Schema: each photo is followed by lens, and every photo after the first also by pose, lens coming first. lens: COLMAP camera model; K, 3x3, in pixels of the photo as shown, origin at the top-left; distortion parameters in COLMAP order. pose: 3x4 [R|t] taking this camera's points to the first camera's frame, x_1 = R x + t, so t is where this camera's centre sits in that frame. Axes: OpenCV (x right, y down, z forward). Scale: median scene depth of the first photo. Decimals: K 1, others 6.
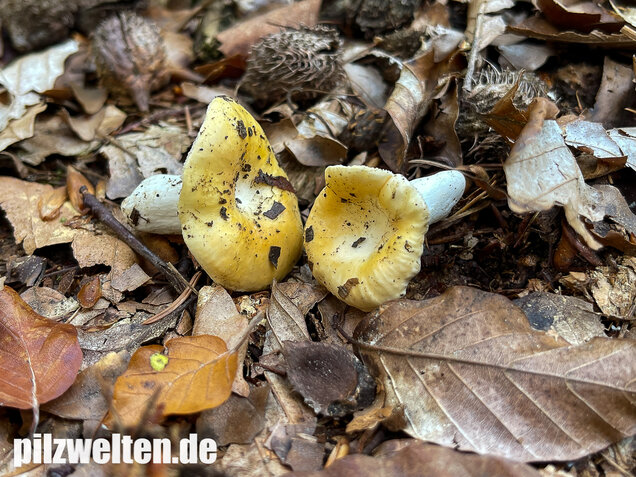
lens RADIAL K [[883.7, 0, 322.4], [0, 883.7, 241.4], [0, 0, 1]] dist [-0.008057, 0.000000]
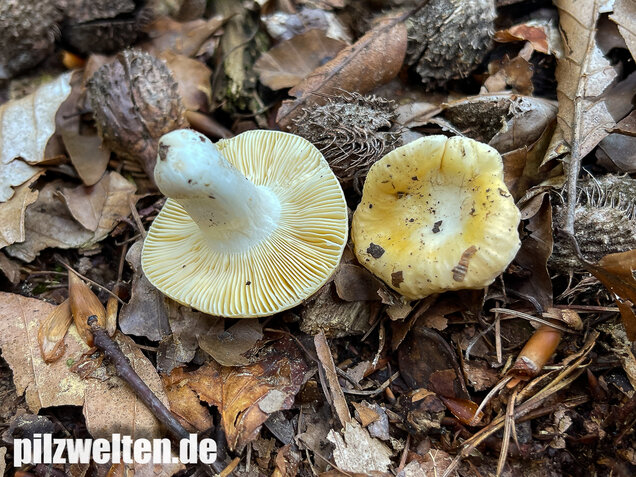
lens RADIAL K [[902.0, 0, 321.7], [0, 902.0, 244.4], [0, 0, 1]] dist [0.000041, 0.000000]
pose [[0.999383, 0.016801, 0.030857, -0.083134], [-0.023027, 0.976546, 0.214073, -0.313294], [-0.026536, -0.214651, 0.976330, 0.184544]]
